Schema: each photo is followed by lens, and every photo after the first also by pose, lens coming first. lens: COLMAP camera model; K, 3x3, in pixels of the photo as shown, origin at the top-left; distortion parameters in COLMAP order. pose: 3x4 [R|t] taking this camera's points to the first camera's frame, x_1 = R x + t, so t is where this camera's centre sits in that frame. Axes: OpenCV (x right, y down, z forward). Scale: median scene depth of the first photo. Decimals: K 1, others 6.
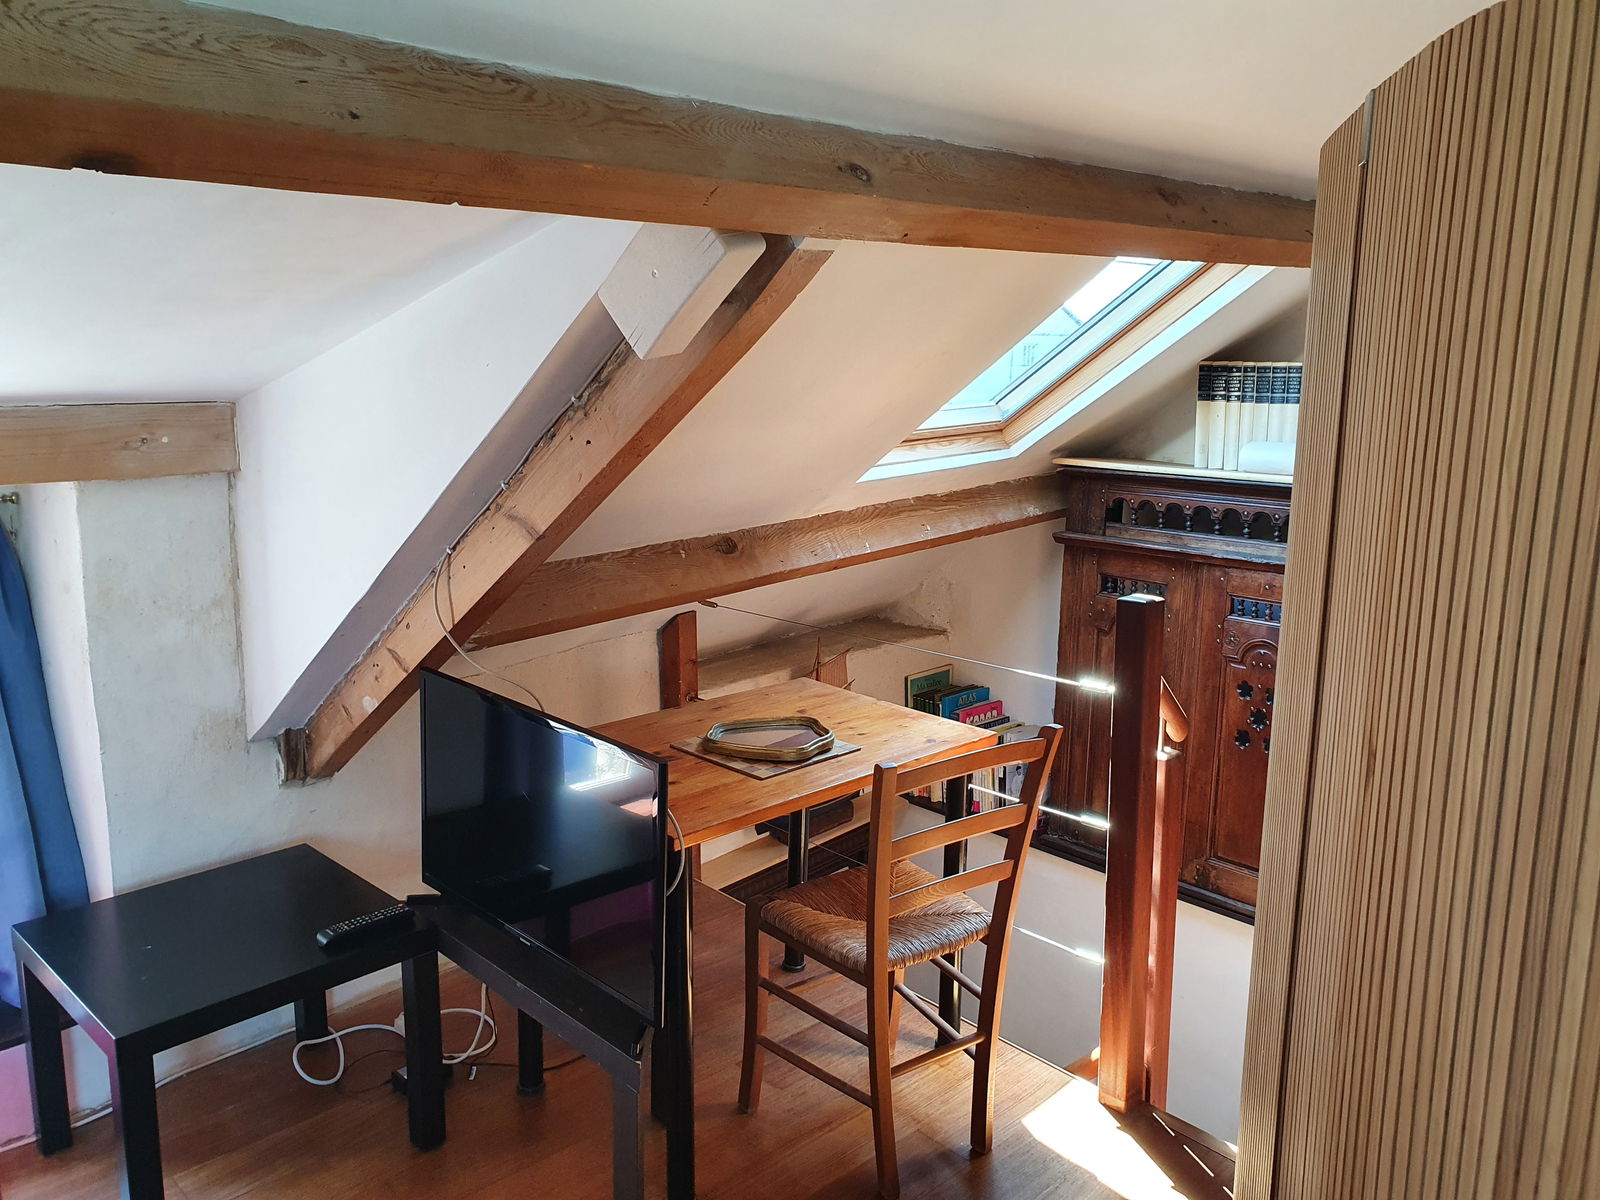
lens RADIAL K [[1212.9, 0, 796.9], [0, 1212.9, 603.1], [0, 0, 1]] dist [0.003535, 0.006662]
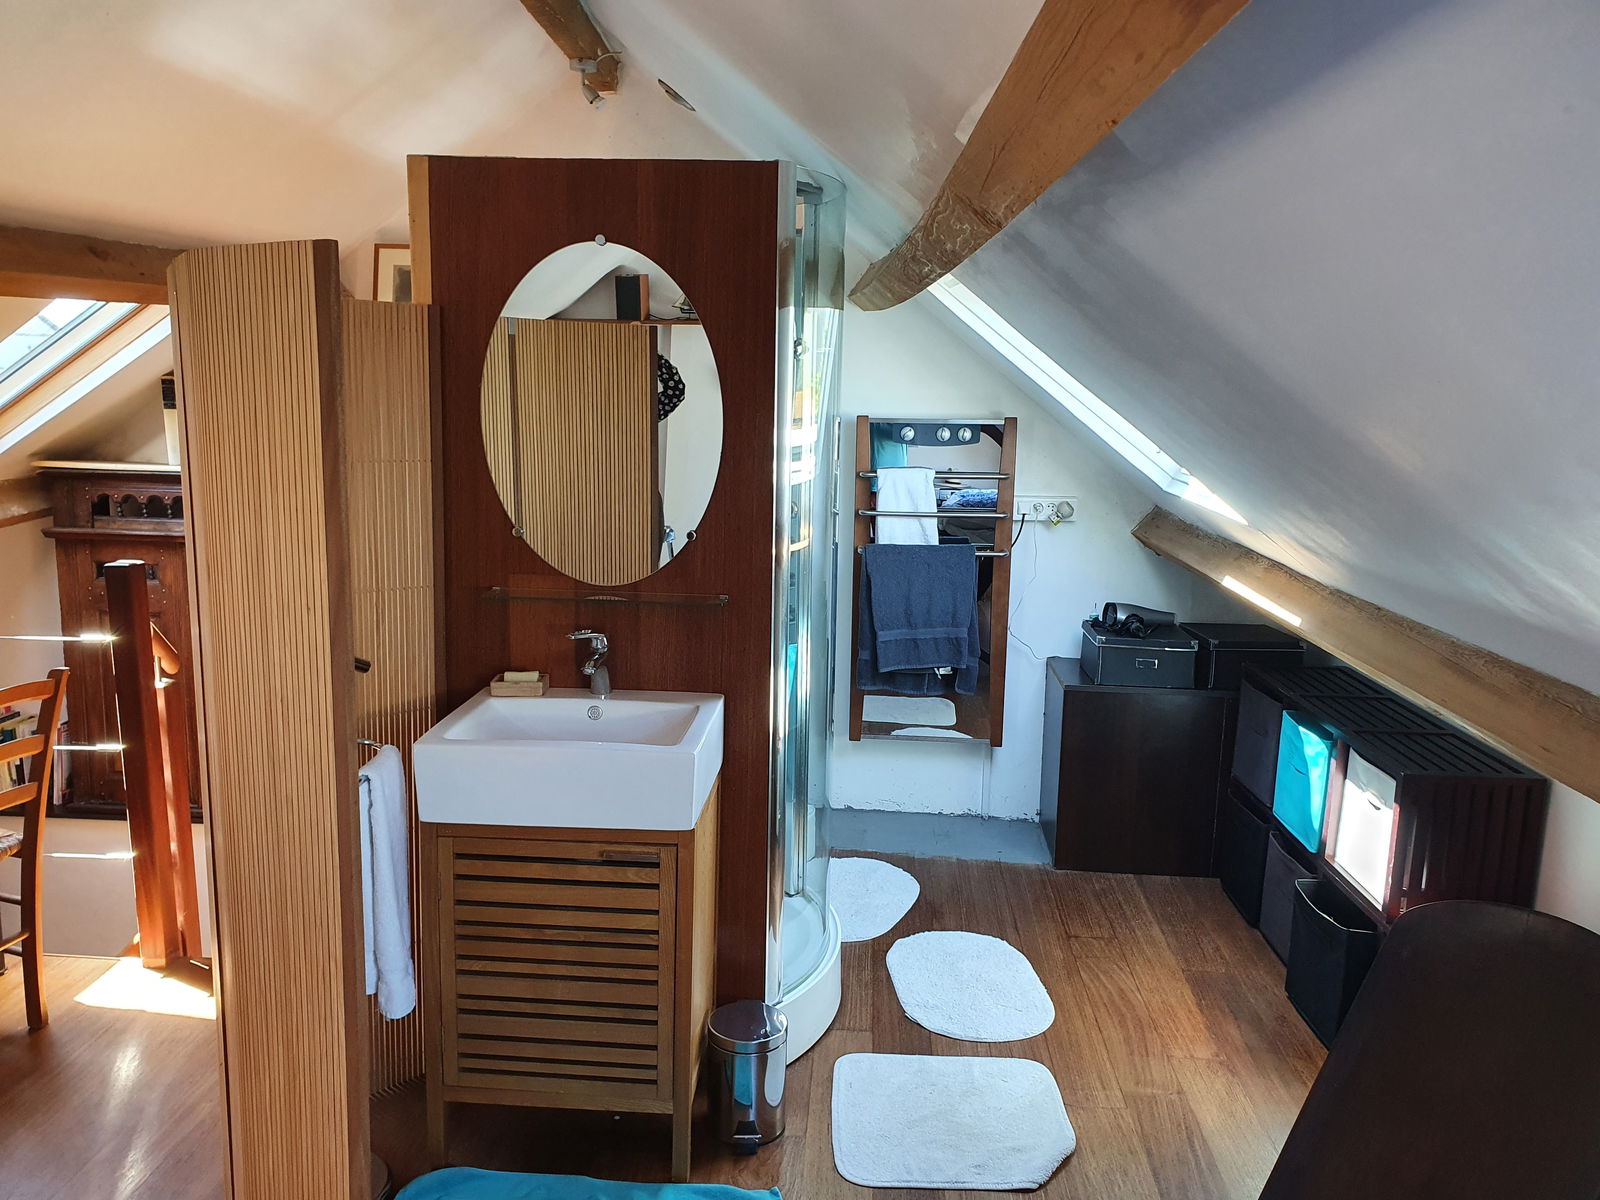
lens RADIAL K [[1212.9, 0, 796.9], [0, 1212.9, 603.1], [0, 0, 1]] dist [0.003535, 0.006662]
pose [[0.724189, -0.110216, 0.680736, -0.074072], [0.118072, 0.992386, 0.035066, 0.072987], [-0.679418, 0.054981, 0.731689, -0.391114]]
